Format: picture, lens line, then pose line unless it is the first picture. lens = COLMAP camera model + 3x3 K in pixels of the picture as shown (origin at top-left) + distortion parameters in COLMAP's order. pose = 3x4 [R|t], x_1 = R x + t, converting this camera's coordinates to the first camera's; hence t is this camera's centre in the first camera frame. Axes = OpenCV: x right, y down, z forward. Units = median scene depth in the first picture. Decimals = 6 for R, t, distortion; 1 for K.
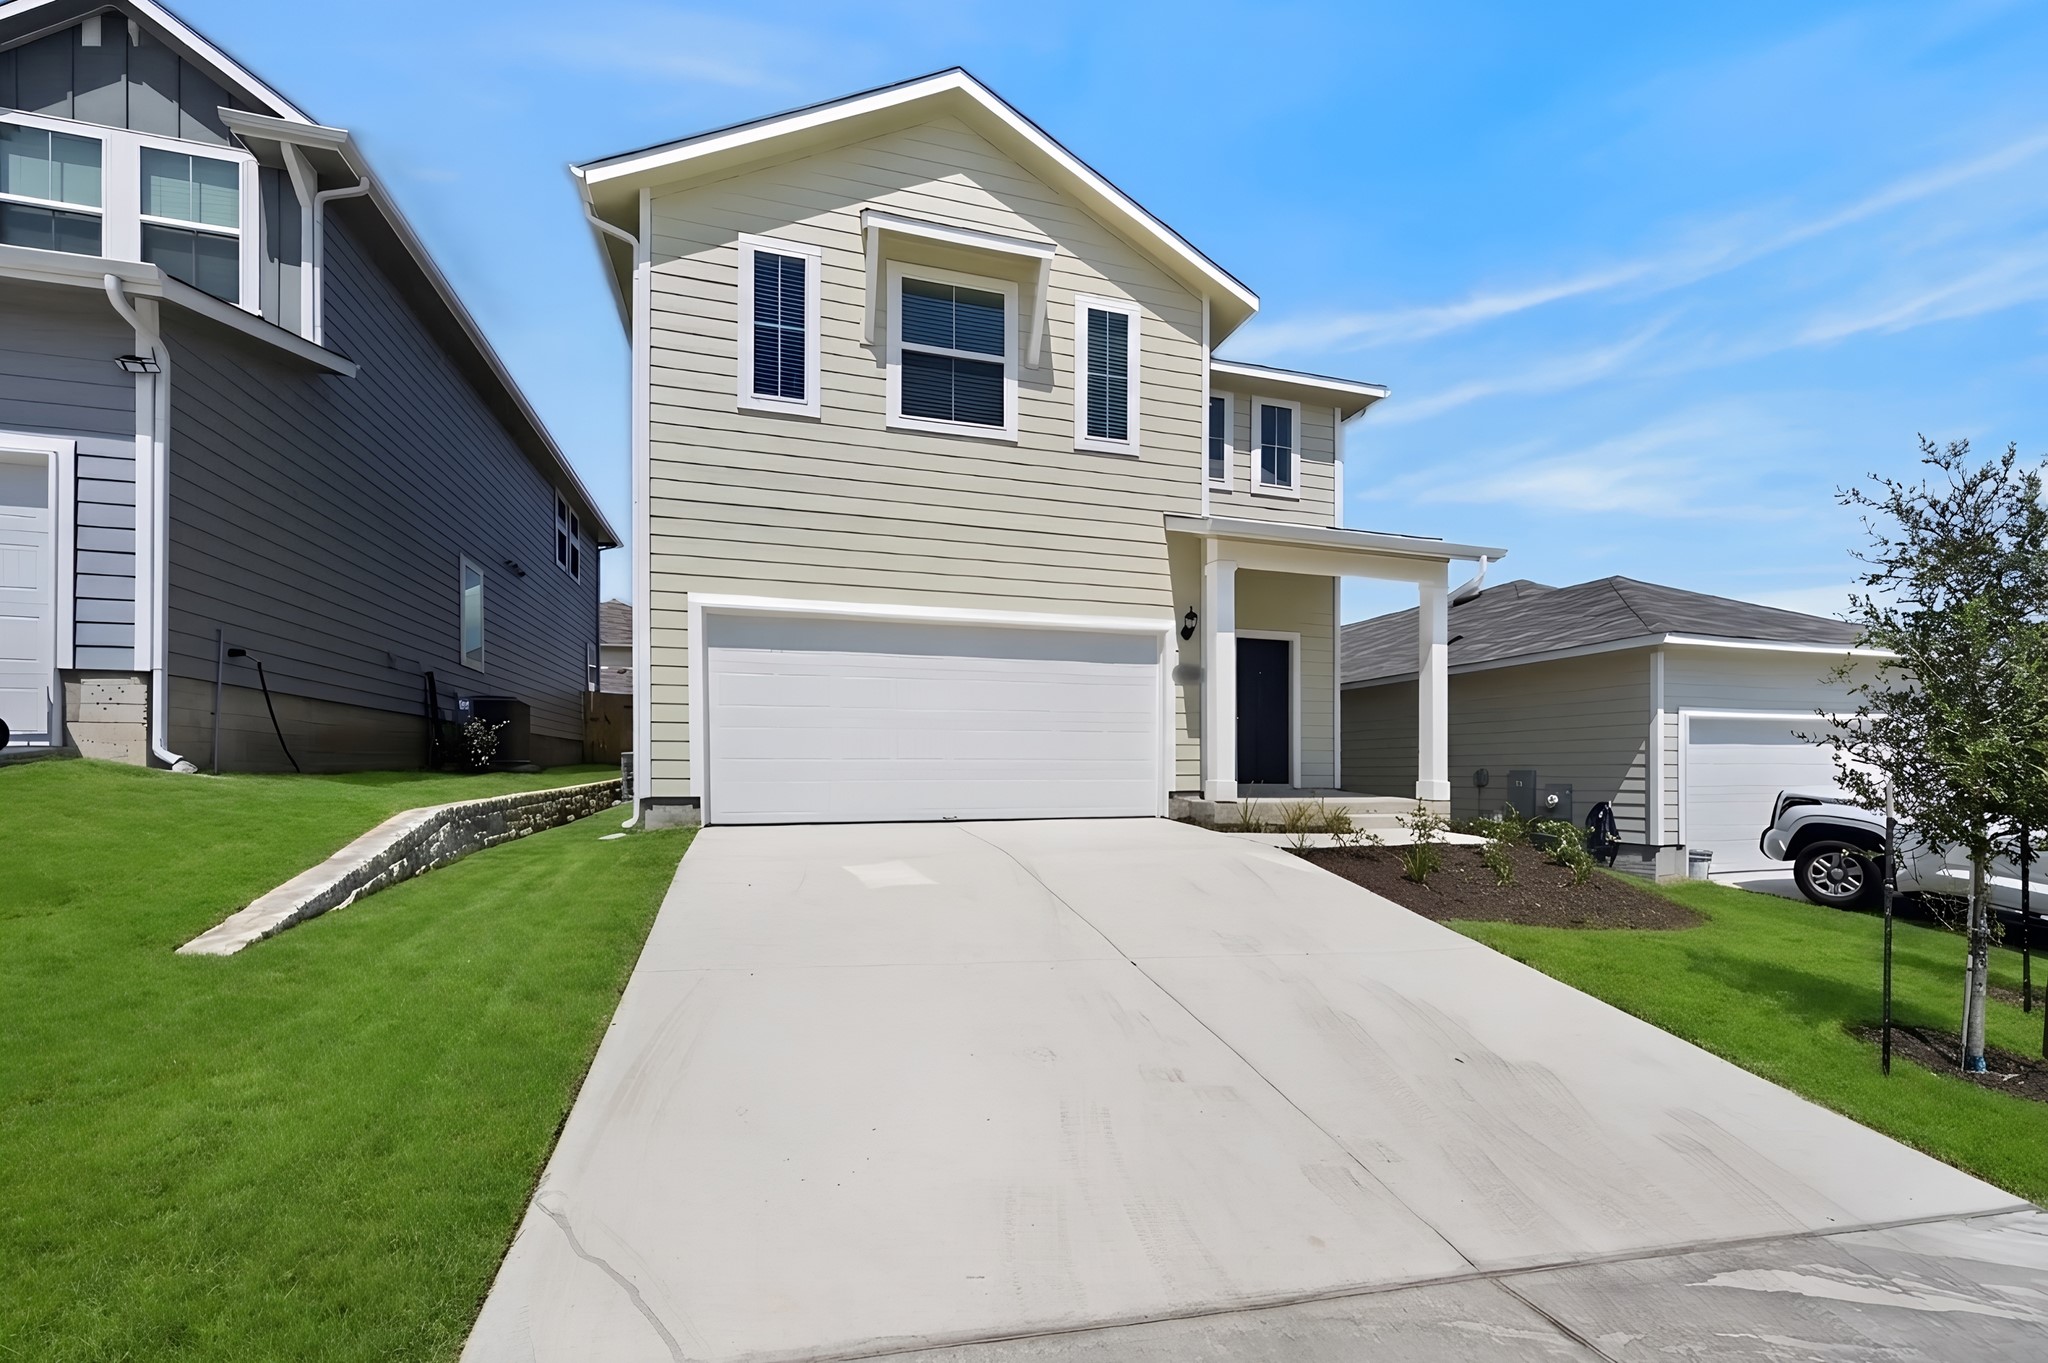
lens RADIAL K [[828.3, 0, 1006.6], [0, 828.3, 674.4], [0, 0, 1]] dist [0.003203, -0.000309]
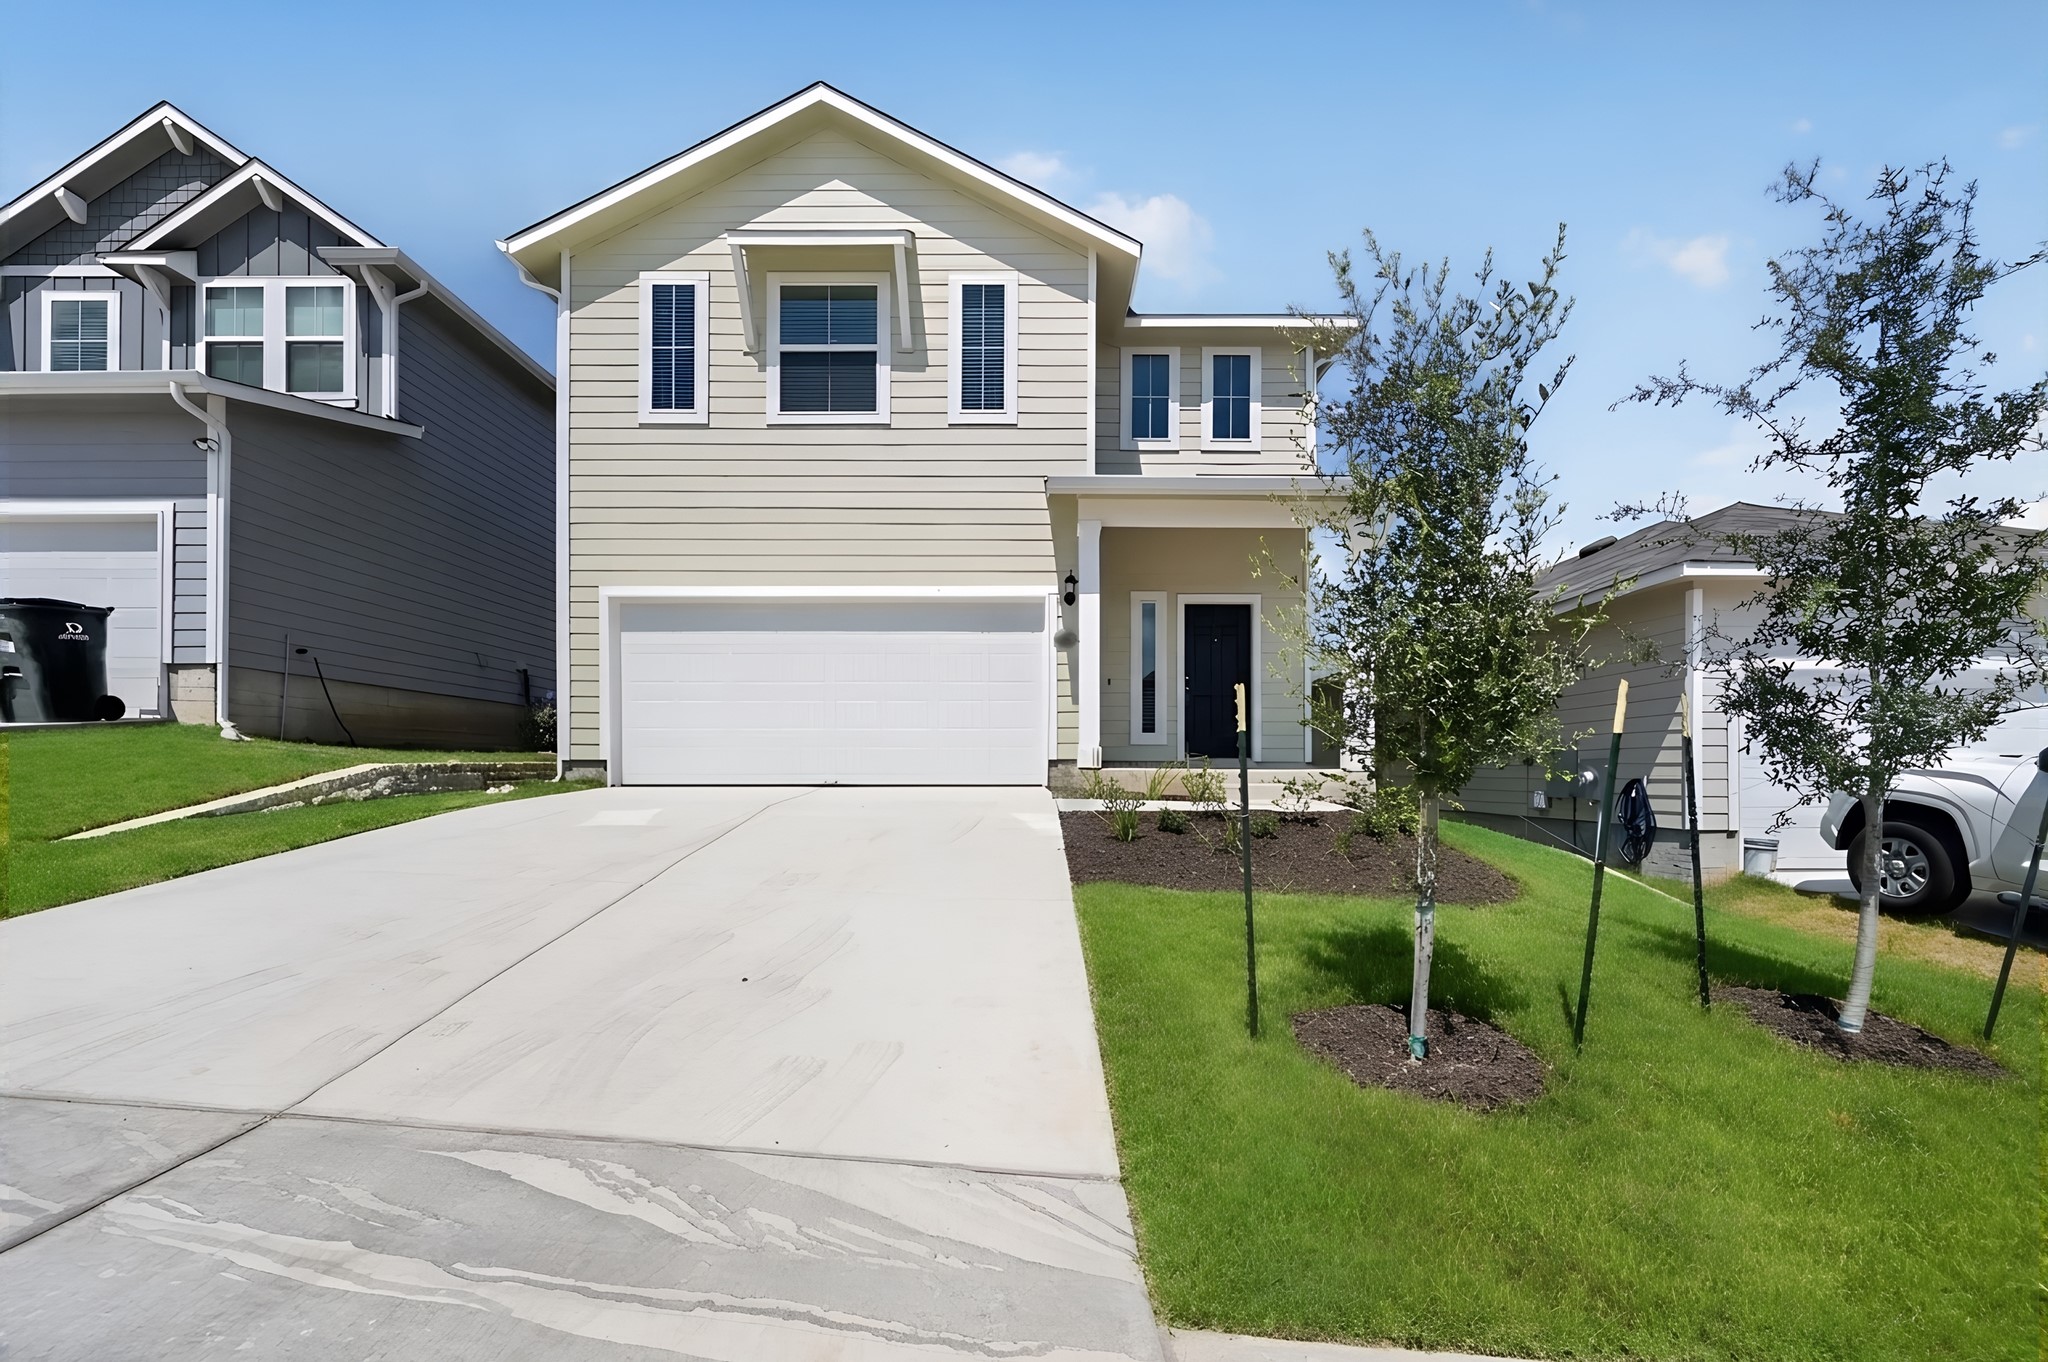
lens RADIAL K [[814.7, 0, 1024.9], [0, 814.7, 674.7], [0, 0, 1]] dist [0.000049, -0.000327]
pose [[0.955679, -0.032231, -0.292640, 0.471600], [0.031274, 0.999479, -0.007950, 0.048961], [0.292744, -0.001555, 0.956190, 0.070074]]
